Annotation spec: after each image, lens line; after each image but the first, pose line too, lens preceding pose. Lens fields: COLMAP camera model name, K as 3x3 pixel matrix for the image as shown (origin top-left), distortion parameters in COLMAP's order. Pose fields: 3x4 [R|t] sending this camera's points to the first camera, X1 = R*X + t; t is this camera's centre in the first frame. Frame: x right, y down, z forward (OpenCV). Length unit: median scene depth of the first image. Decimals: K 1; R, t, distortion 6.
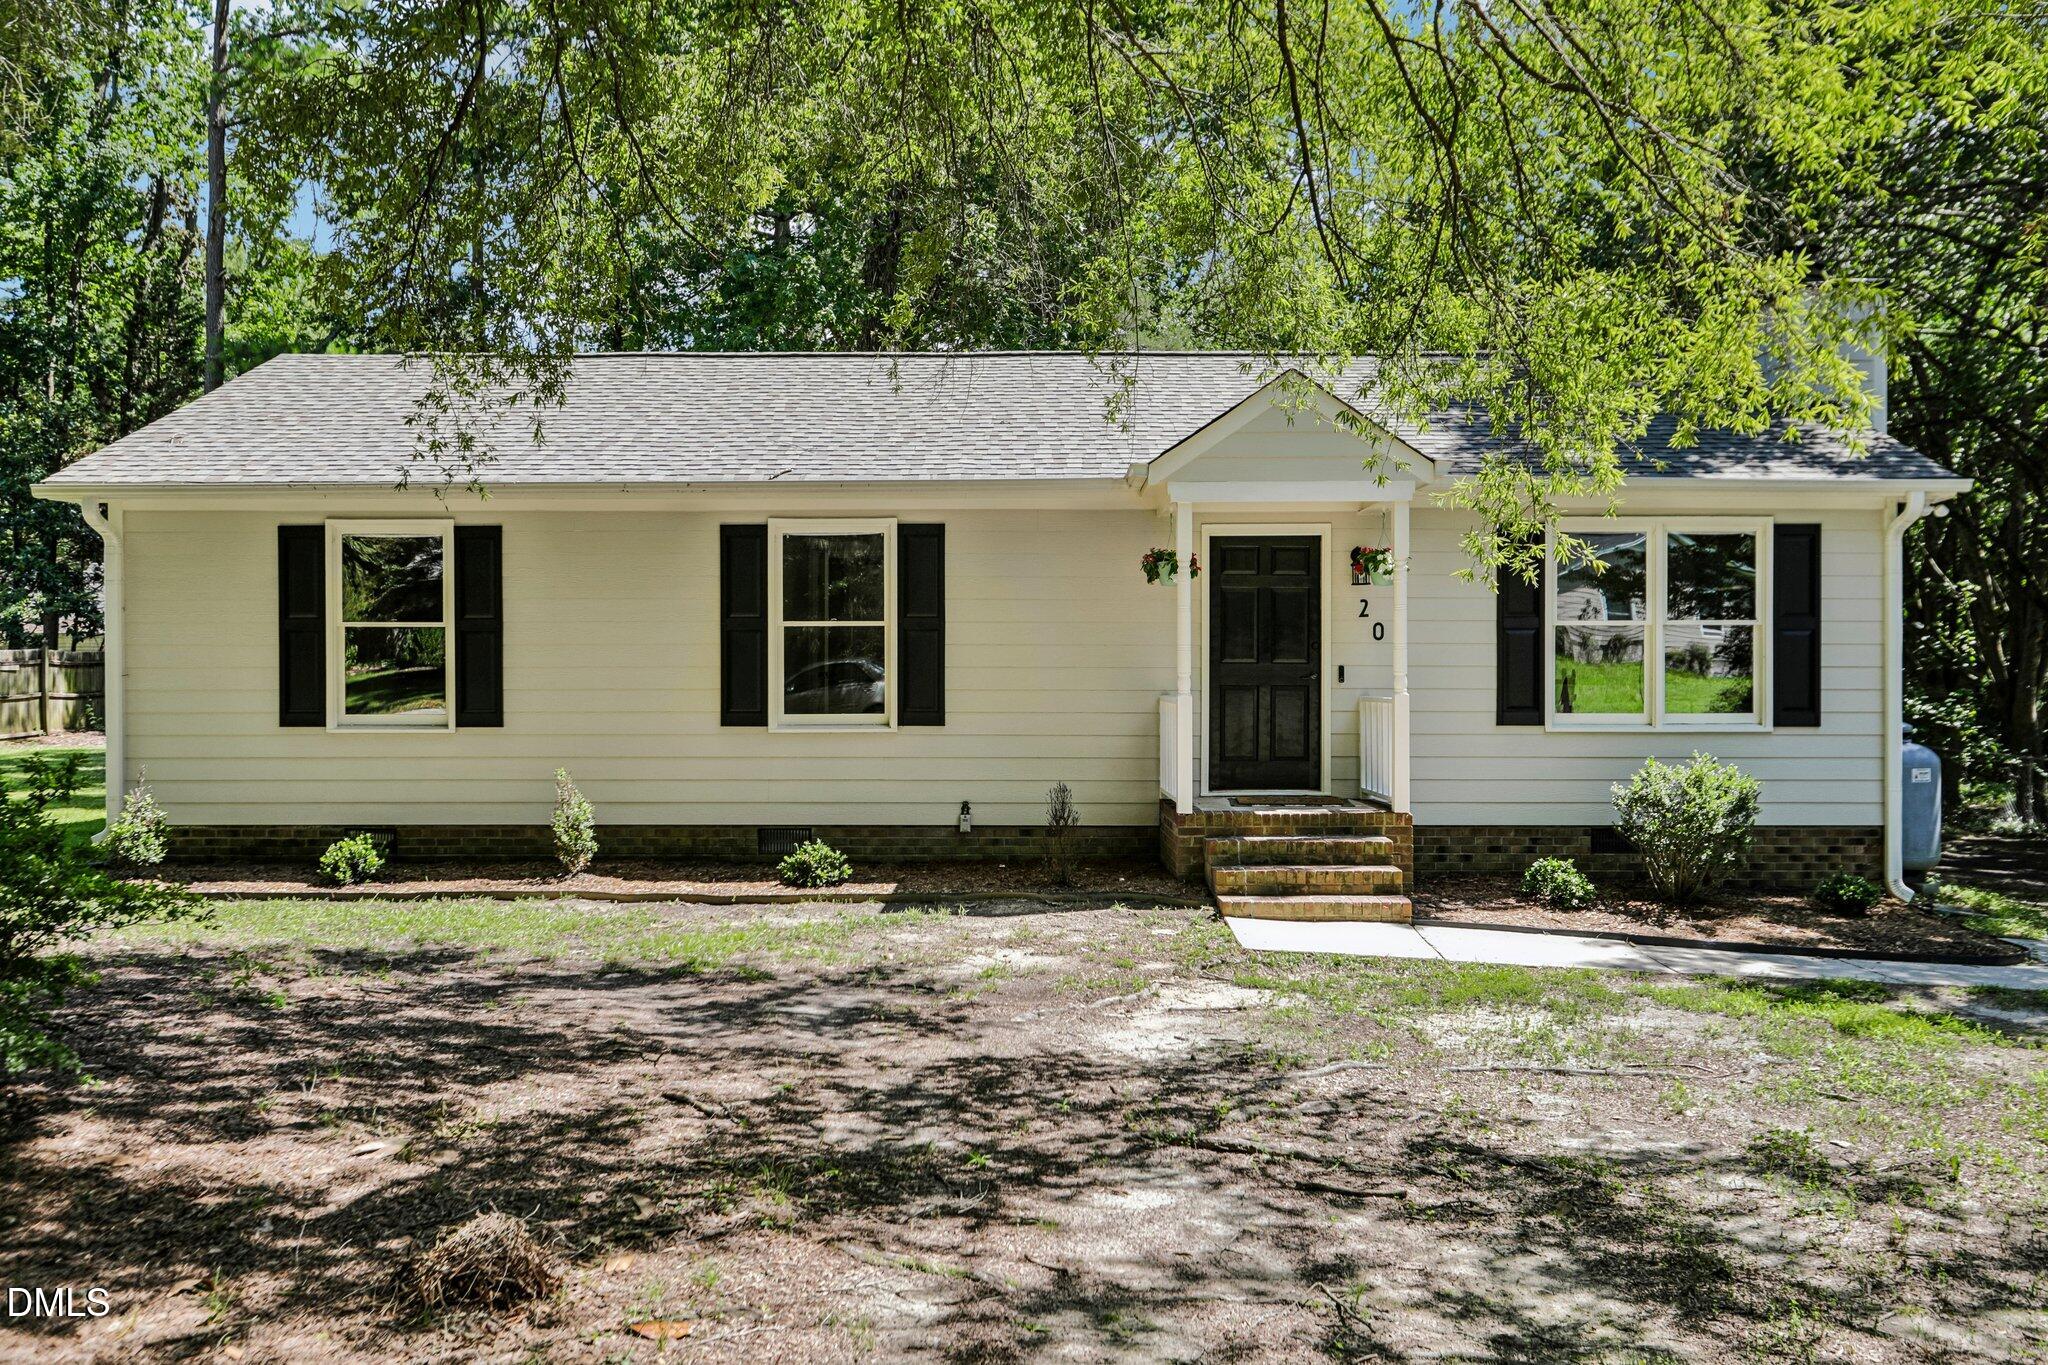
lens RADIAL K [[1768.8, 0, 1035.2], [0, 1768.8, 683.7], [0, 0, 1]] dist [-0.002865, 0.003375]
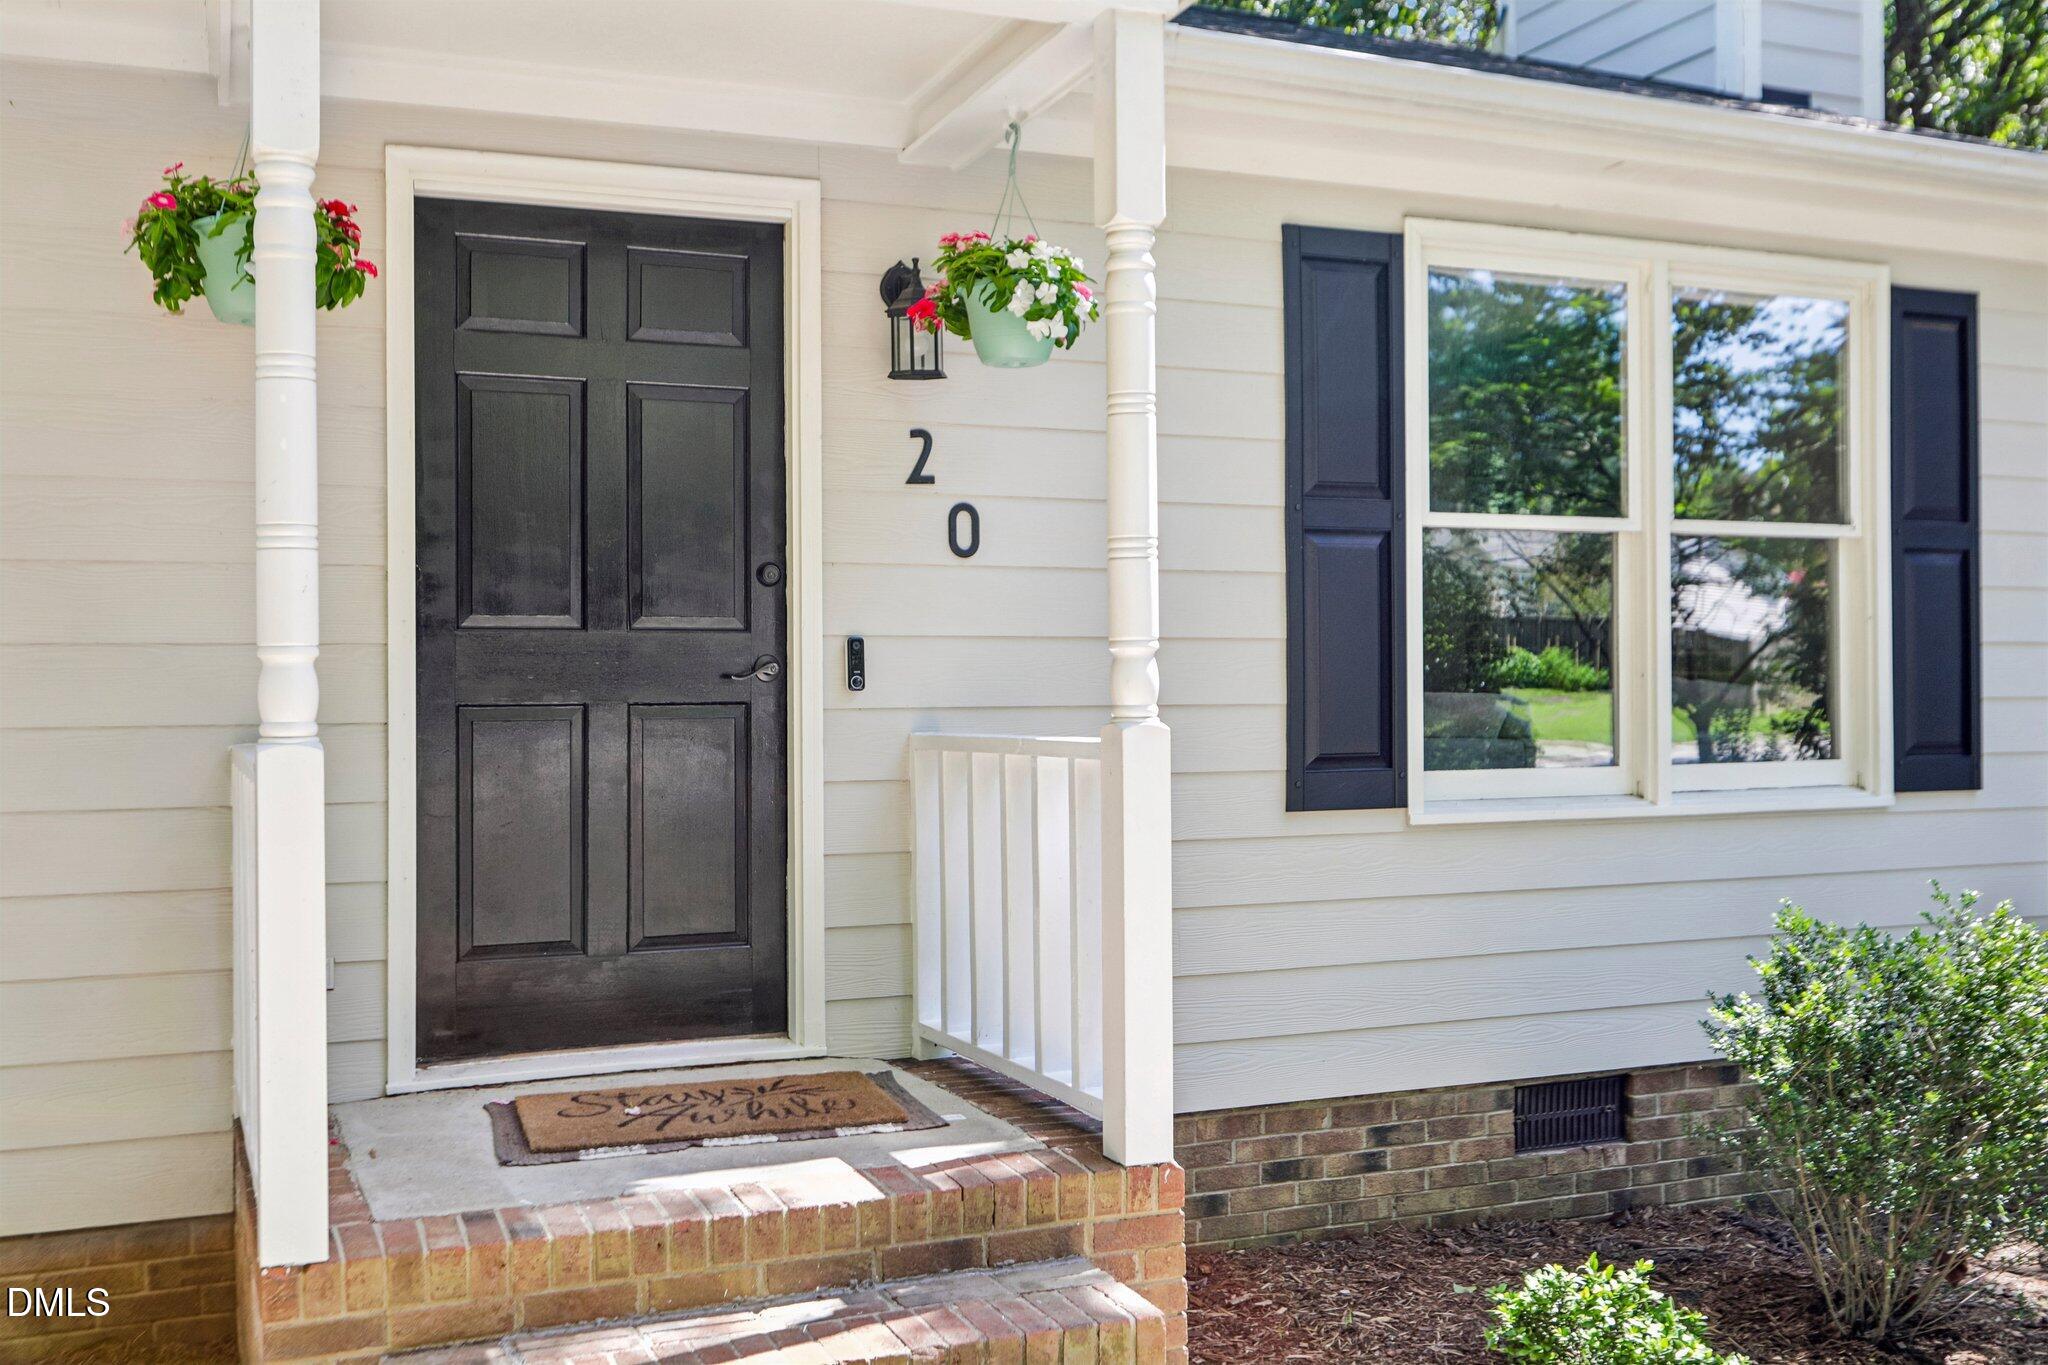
lens RADIAL K [[1927.1, 0, 1021.5], [0, 1927.1, 688.5], [0, 0, 1]] dist [0.017448, 0.000000]
pose [[0.928123, -0.007988, 0.372187, 0.073555], [0.012522, 0.999874, -0.009767, 0.002450], [-0.372062, 0.013725, 0.928106, 0.675595]]
